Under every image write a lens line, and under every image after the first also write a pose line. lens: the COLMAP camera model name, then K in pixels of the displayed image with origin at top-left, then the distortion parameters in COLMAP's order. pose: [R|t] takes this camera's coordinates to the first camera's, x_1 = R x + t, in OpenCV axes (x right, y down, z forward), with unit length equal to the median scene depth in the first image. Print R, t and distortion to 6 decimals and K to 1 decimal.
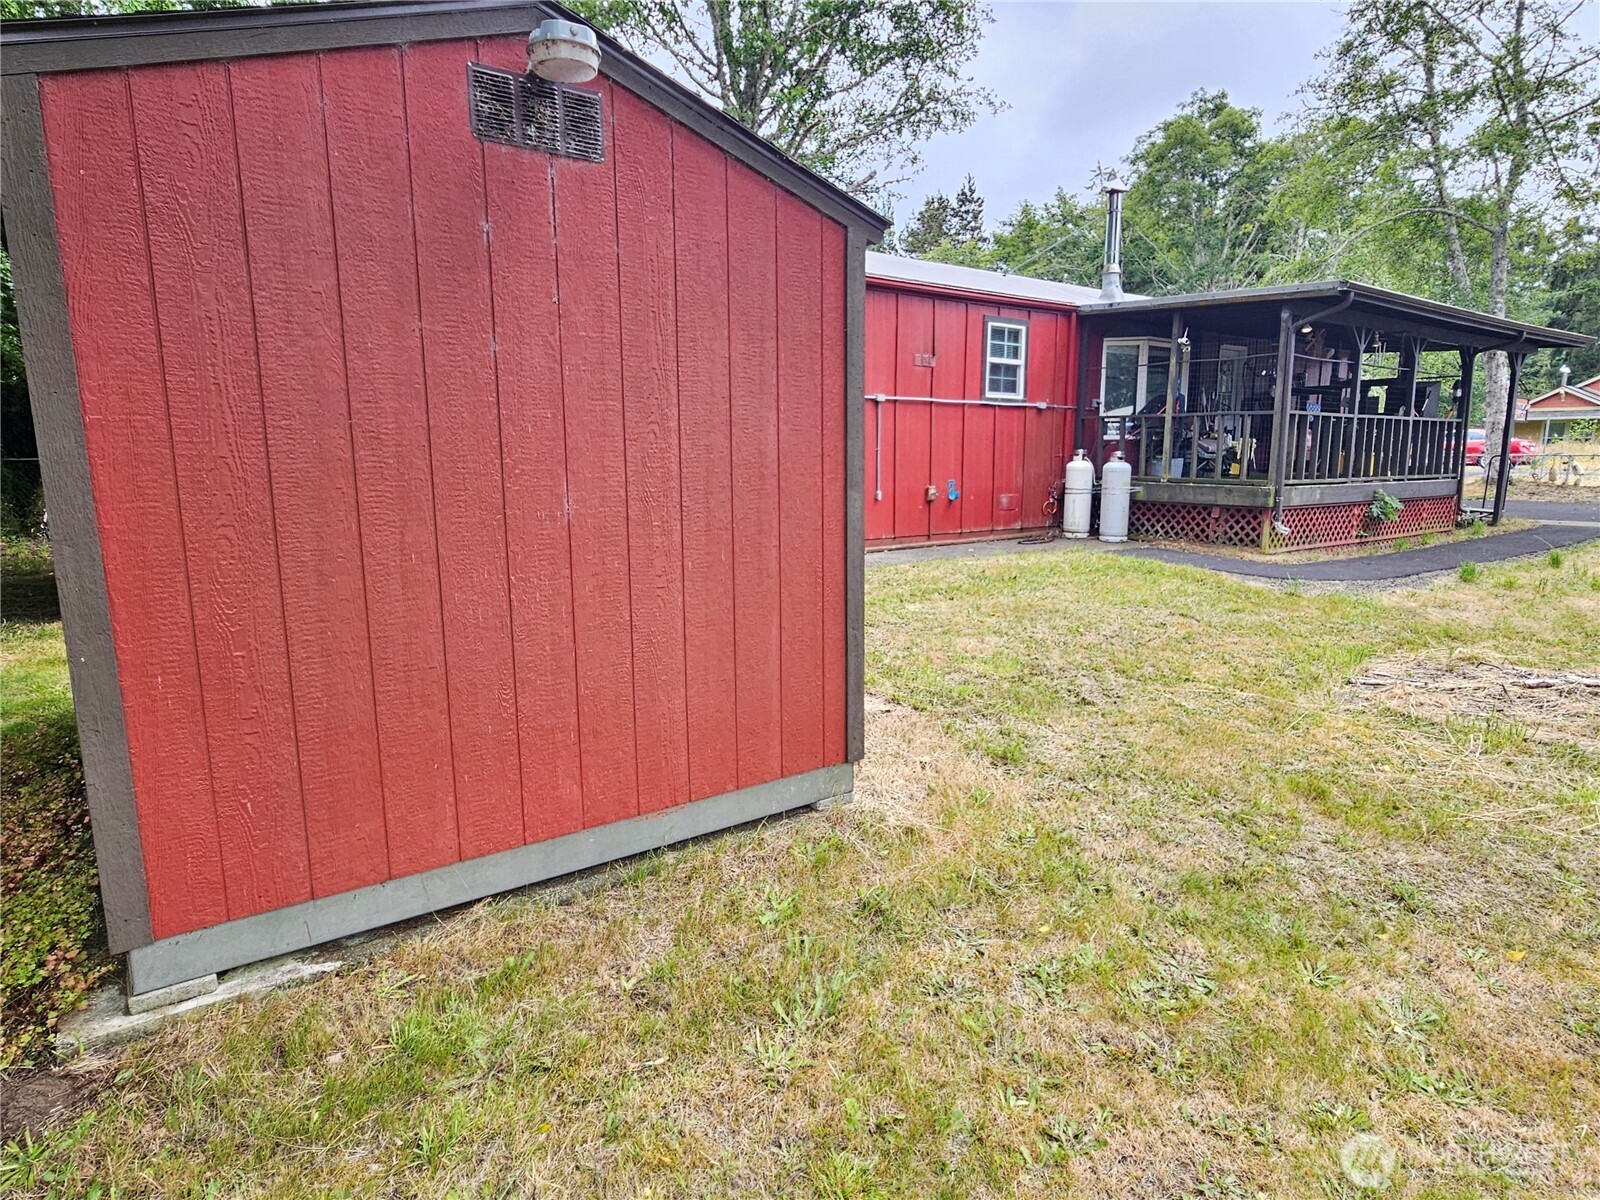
lens RADIAL K [[943.5, 0, 801.6], [0, 943.5, 600.8], [0, 0, 1]] dist [-0.001227, 0.000441]
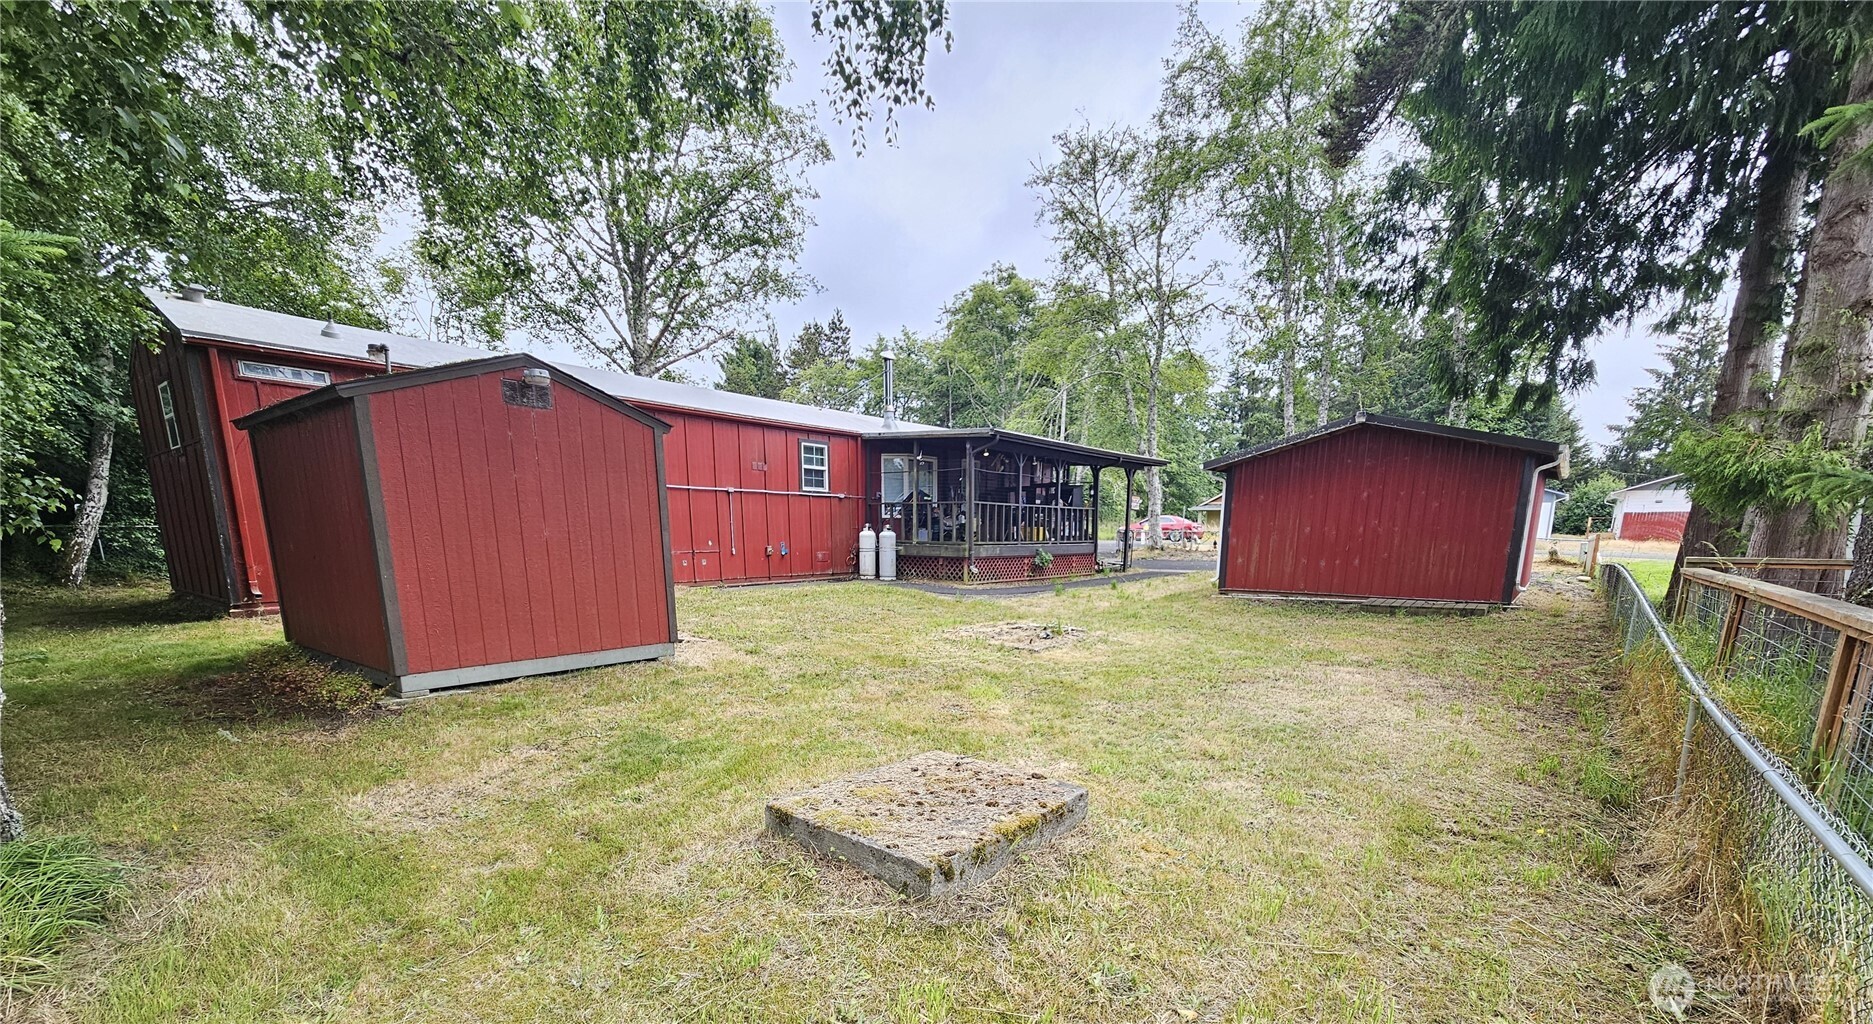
lens RADIAL K [[778.5, 0, 942.3], [0, 778.5, 695.5], [0, 0, 1]] dist [-0.000332, 0.000304]
pose [[0.962972, -0.051945, 0.264551, 0.053832], [0.038295, 0.997668, 0.056500, 0.064309], [-0.266868, -0.044277, 0.962715, -0.339580]]
